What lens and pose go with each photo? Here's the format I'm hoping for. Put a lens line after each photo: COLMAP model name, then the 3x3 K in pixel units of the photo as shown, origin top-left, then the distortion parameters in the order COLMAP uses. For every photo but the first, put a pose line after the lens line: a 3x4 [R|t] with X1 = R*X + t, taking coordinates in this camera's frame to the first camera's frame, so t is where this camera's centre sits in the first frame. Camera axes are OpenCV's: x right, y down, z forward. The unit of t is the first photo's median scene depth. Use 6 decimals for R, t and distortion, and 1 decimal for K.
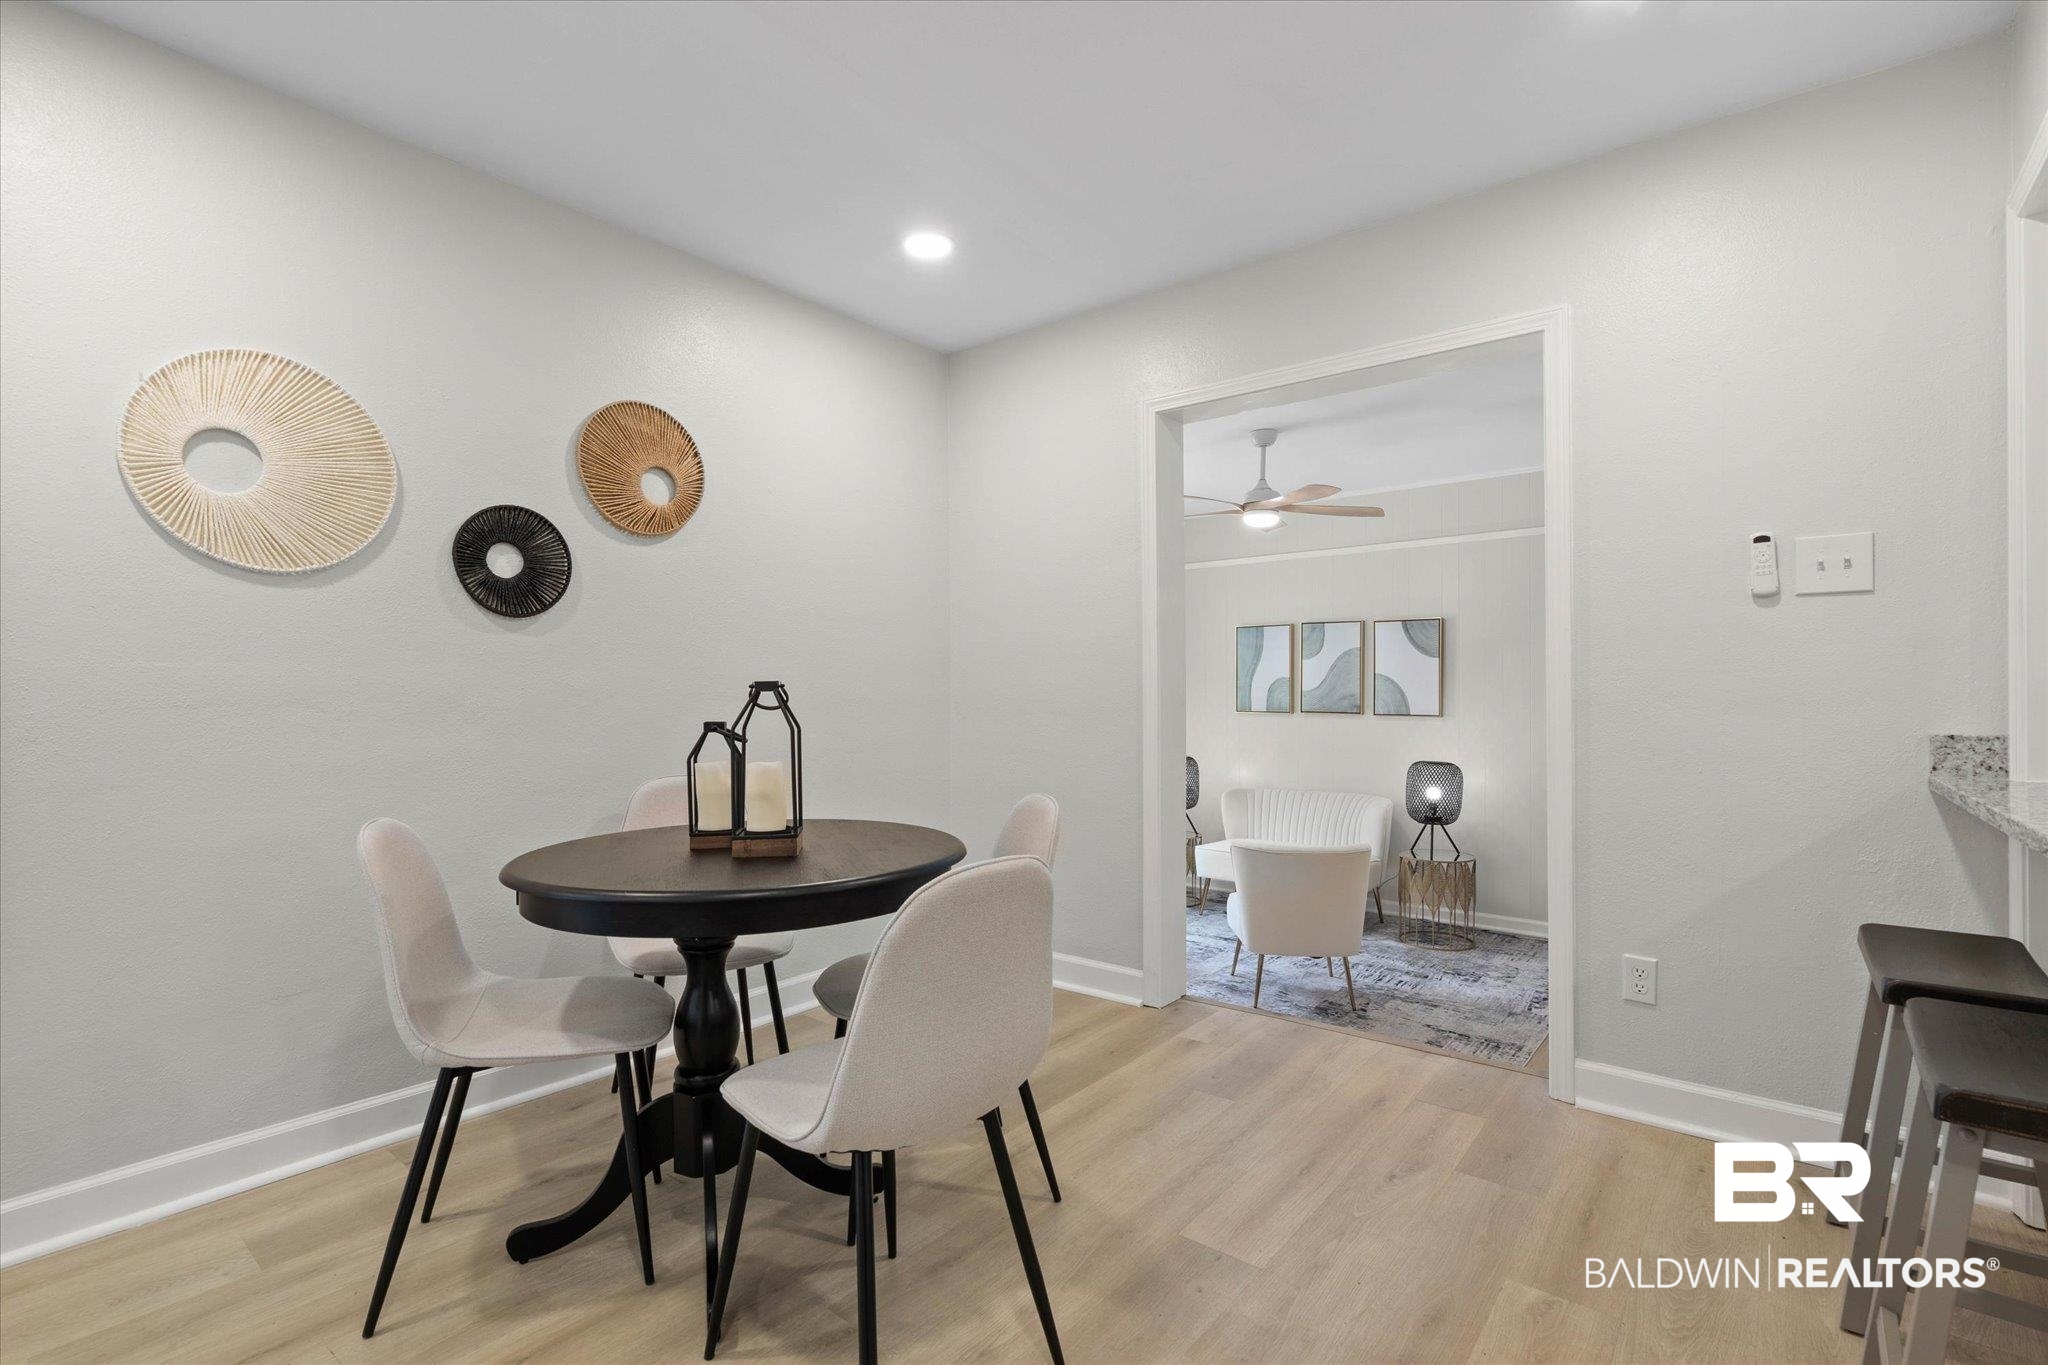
lens RADIAL K [[930.8, 0, 1010.7], [0, 930.8, 673.1], [0, 0, 1]] dist [-0.003621, -0.000303]
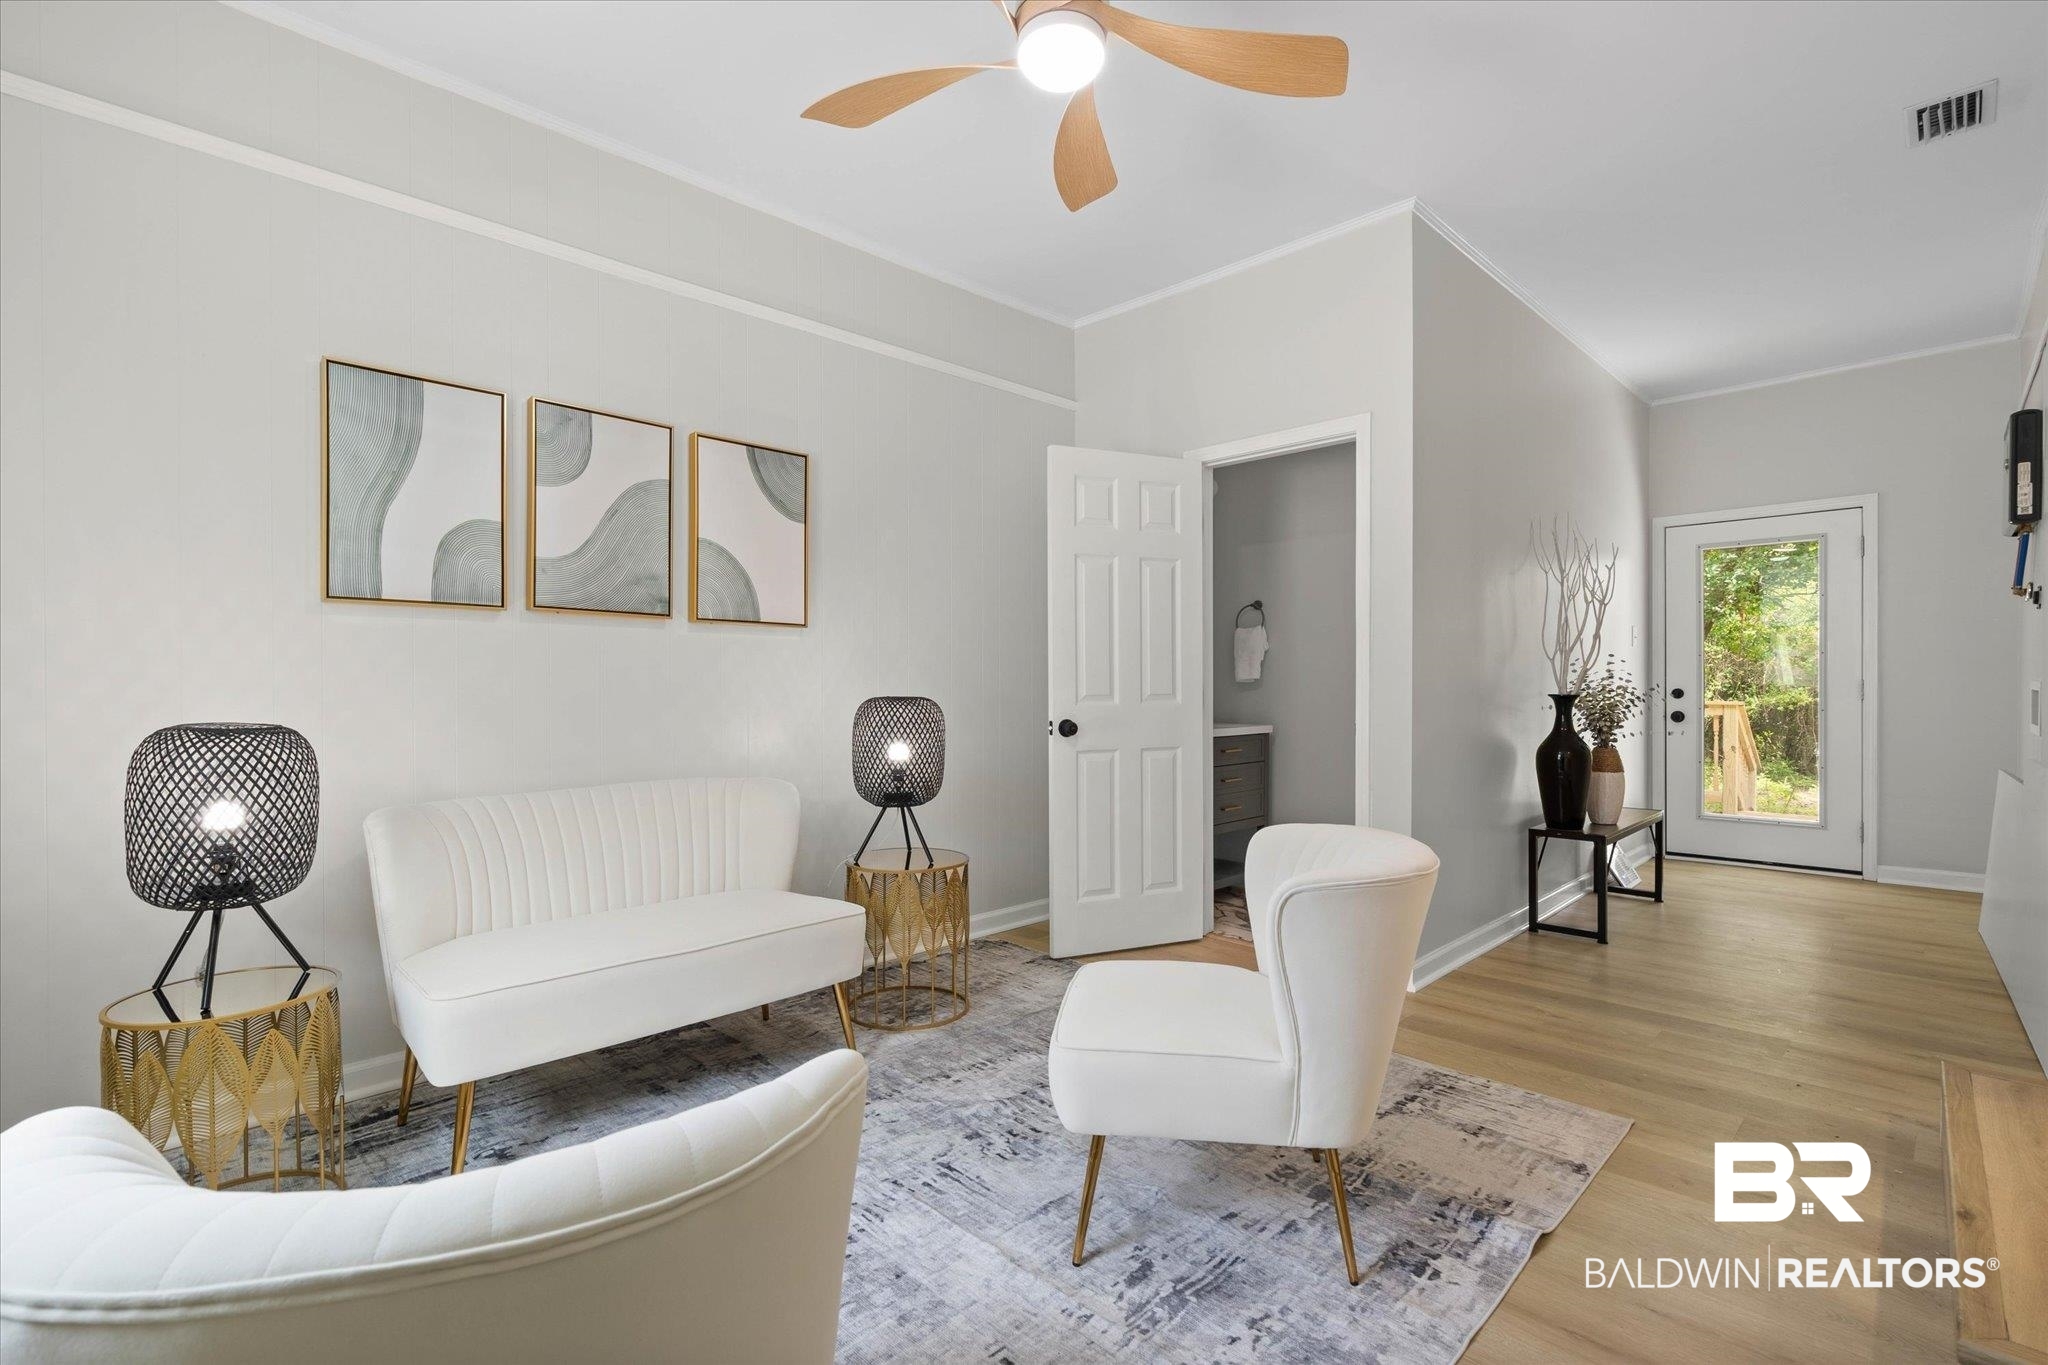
lens RADIAL K [[930.8, 0, 1033.0], [0, 930.8, 698.4], [0, 0, 1]] dist [-0.003621, -0.000303]
pose [[0.100232, -0.008496, 0.994928, -0.094871], [-0.011469, 0.999887, 0.009694, 0.083001], [-0.994898, -0.012383, 0.100123, 0.793934]]
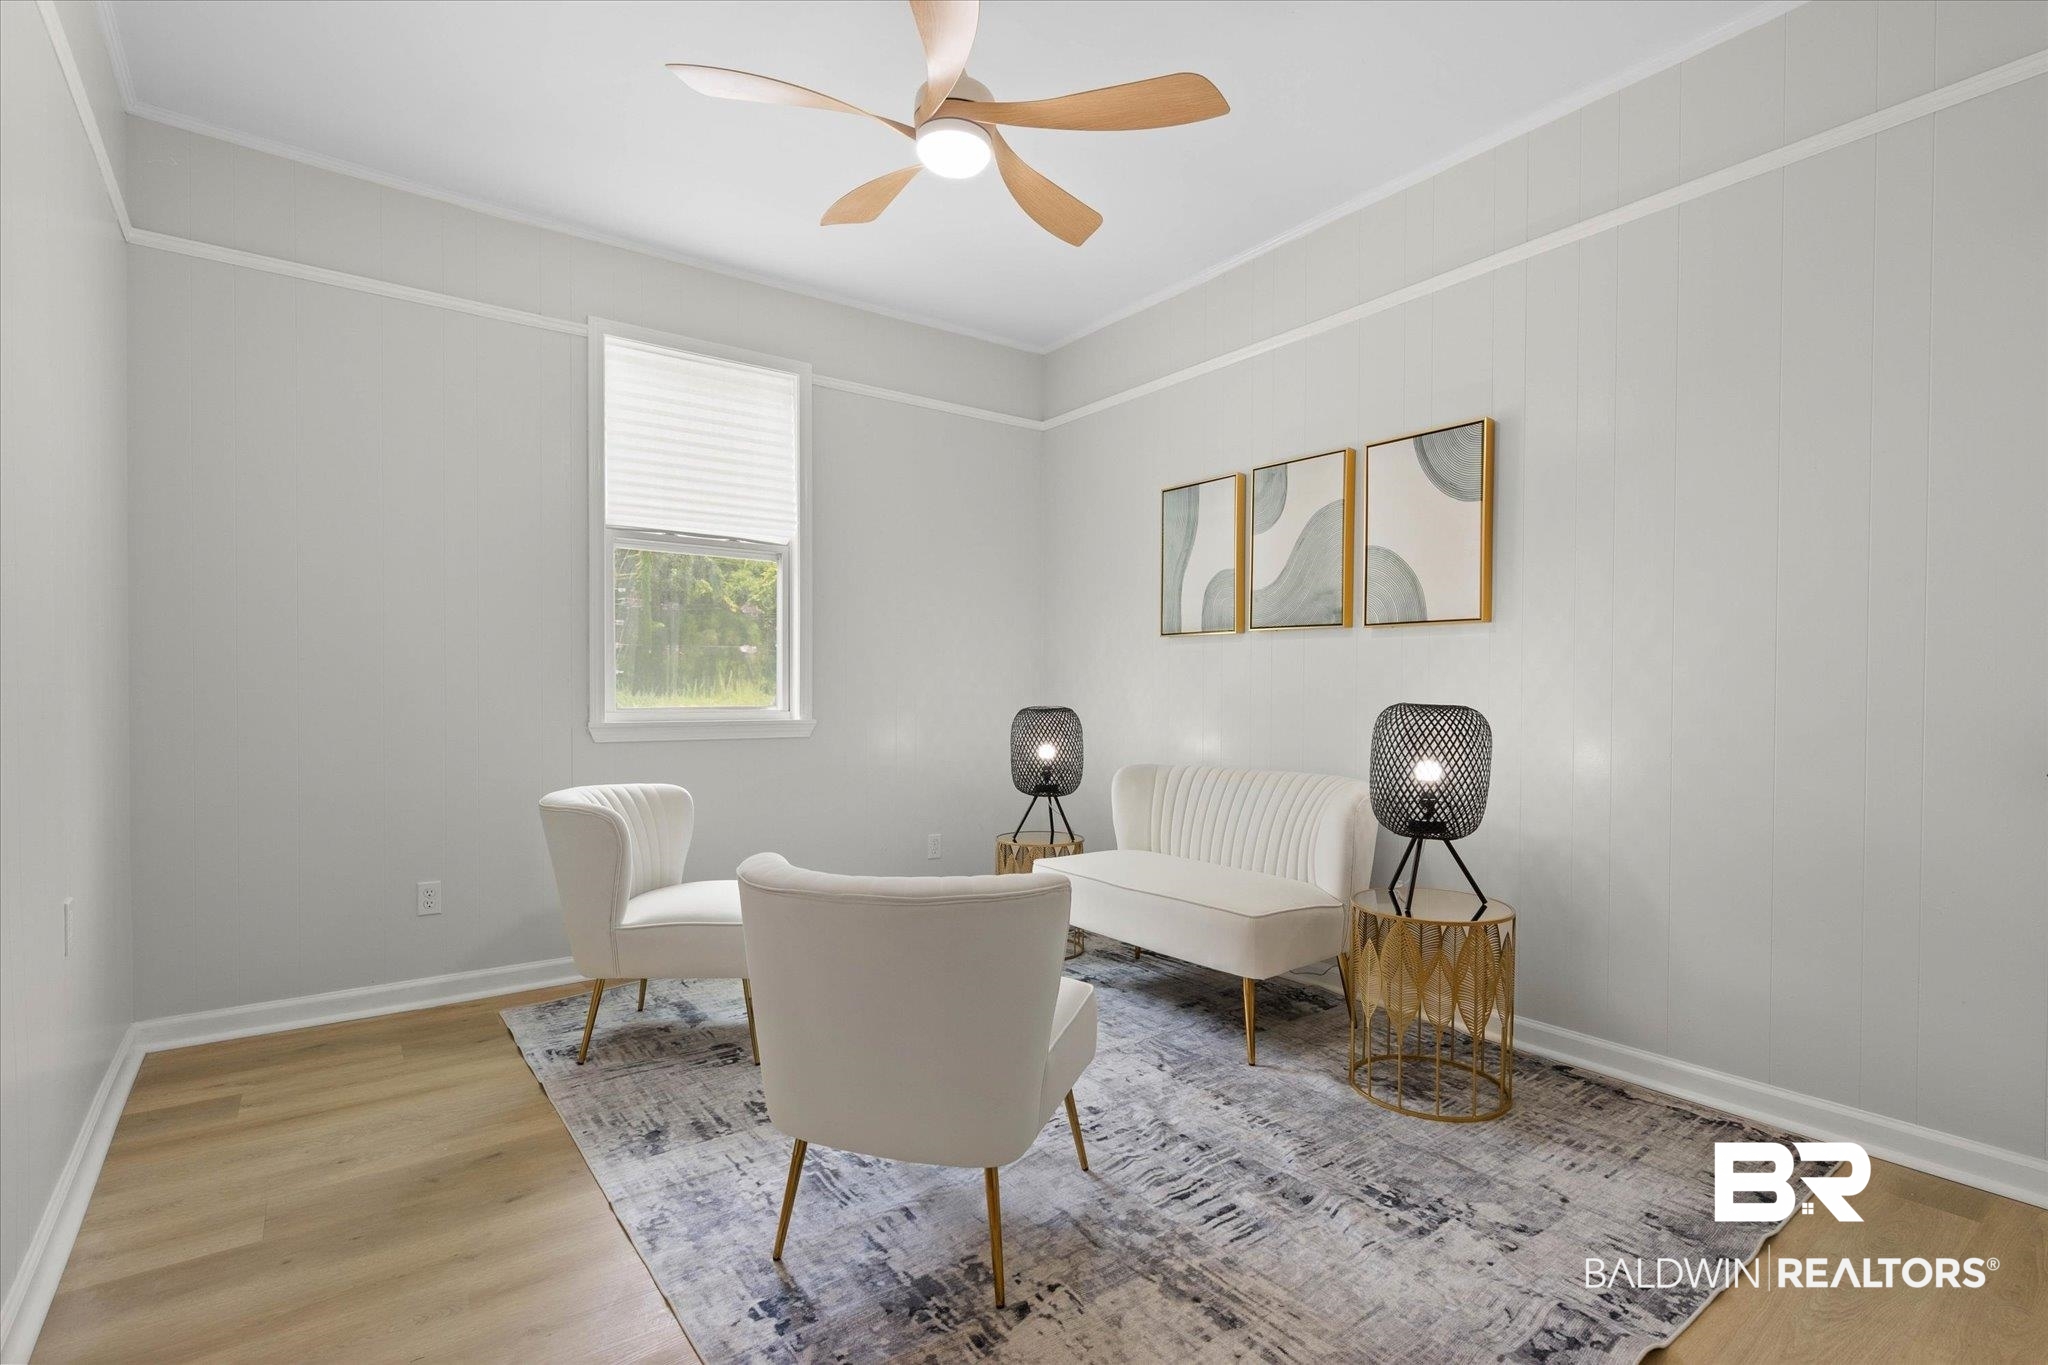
lens RADIAL K [[930.8, 0, 1010.8], [0, 930.8, 687.0], [0, 0, 1]] dist [-0.003621, -0.000303]
pose [[0.966707, -0.001324, -0.255883, 0.342427], [0.009006, 0.999543, 0.028854, 0.064781], [0.255727, -0.030198, 0.966277, 0.455055]]
